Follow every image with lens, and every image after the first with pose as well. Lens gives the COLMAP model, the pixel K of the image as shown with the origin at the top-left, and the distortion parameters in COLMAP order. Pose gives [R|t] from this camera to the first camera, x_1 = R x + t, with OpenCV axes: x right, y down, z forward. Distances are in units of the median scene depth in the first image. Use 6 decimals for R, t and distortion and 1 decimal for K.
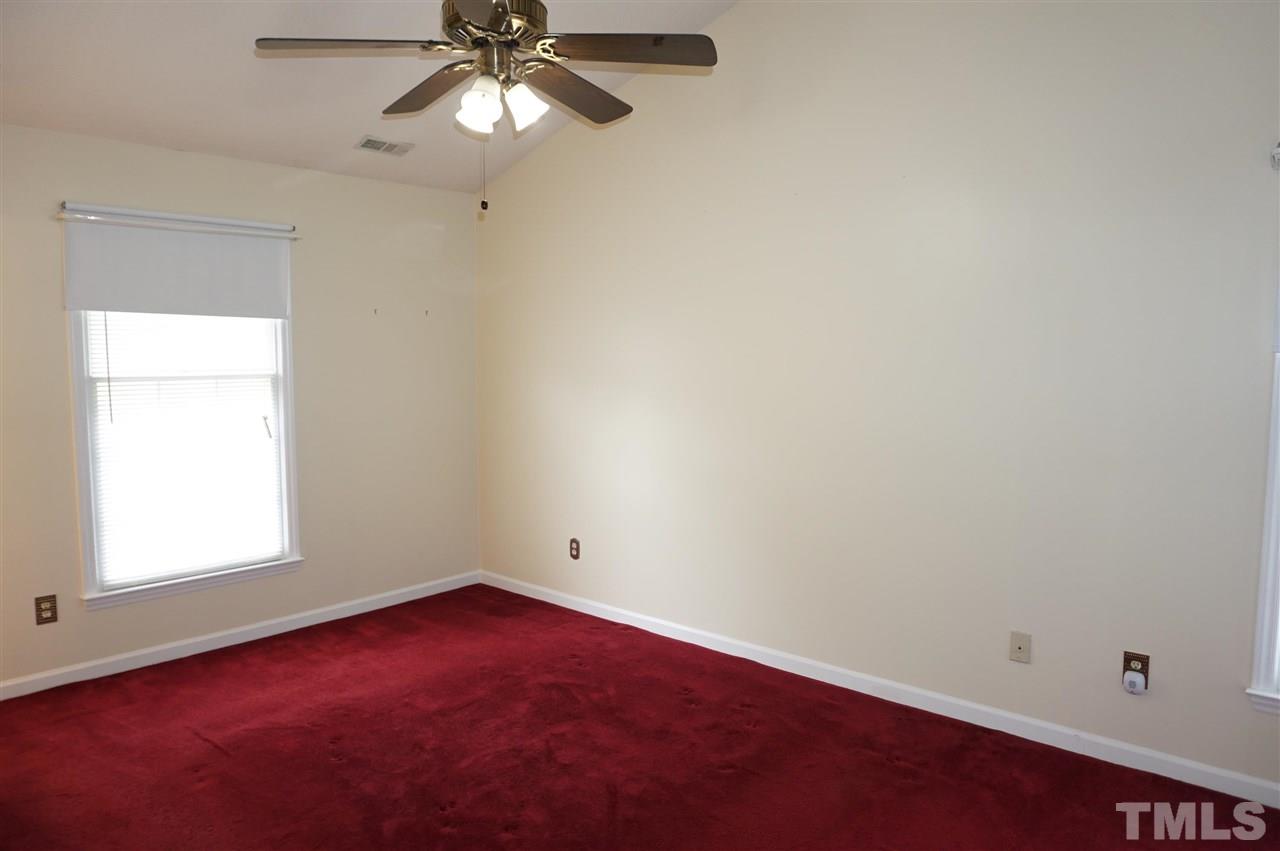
lens RADIAL K [[860.7, 0, 644.1], [0, 860.7, 424.9], [0, 0, 1]] dist [-0.059368, 0.003965]
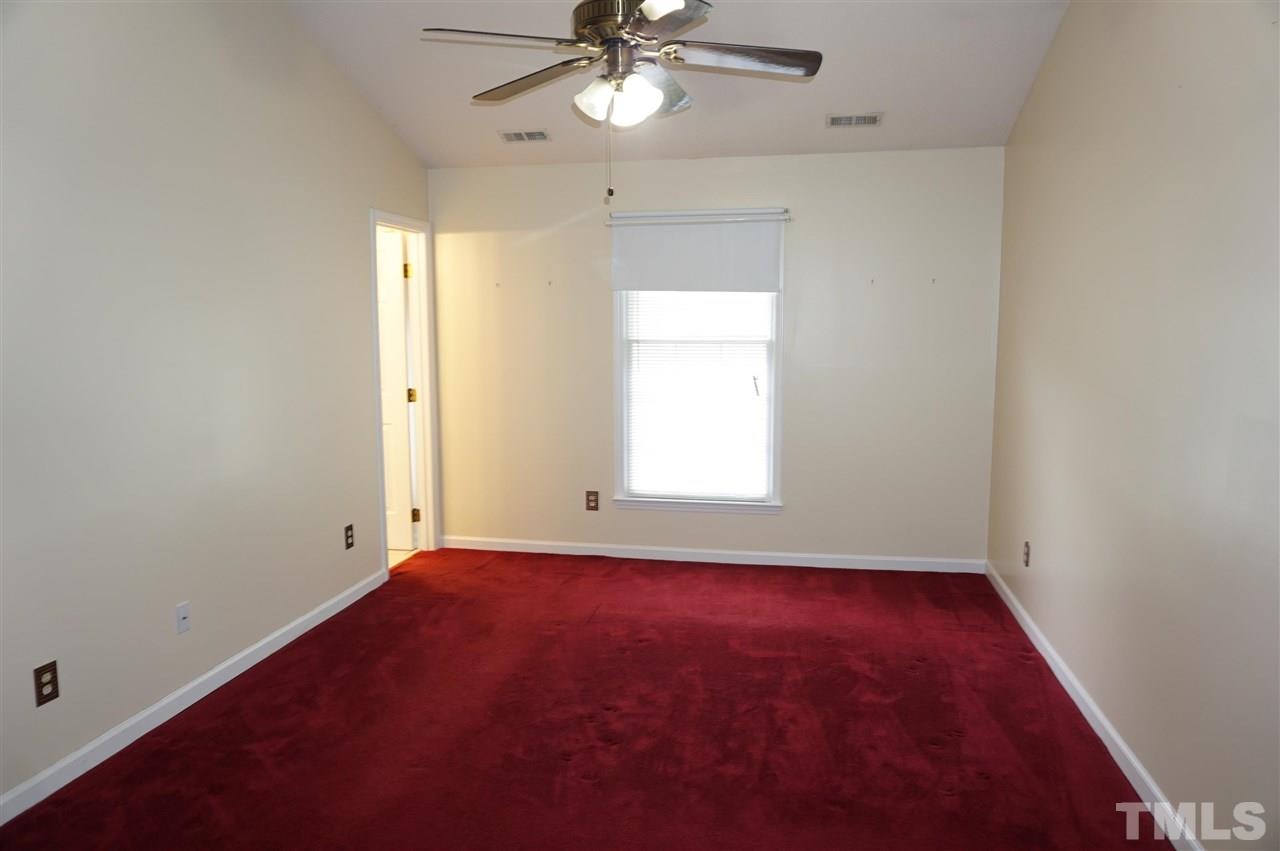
lens RADIAL K [[860.7, 0, 643.6], [0, 860.7, 424.3], [0, 0, 1]] dist [-0.059368, 0.003965]
pose [[0.494746, 0.099542, -0.863318, 0.548308], [-0.068611, 0.994792, 0.075381, -0.025122], [0.866325, 0.021939, 0.498998, 0.308278]]
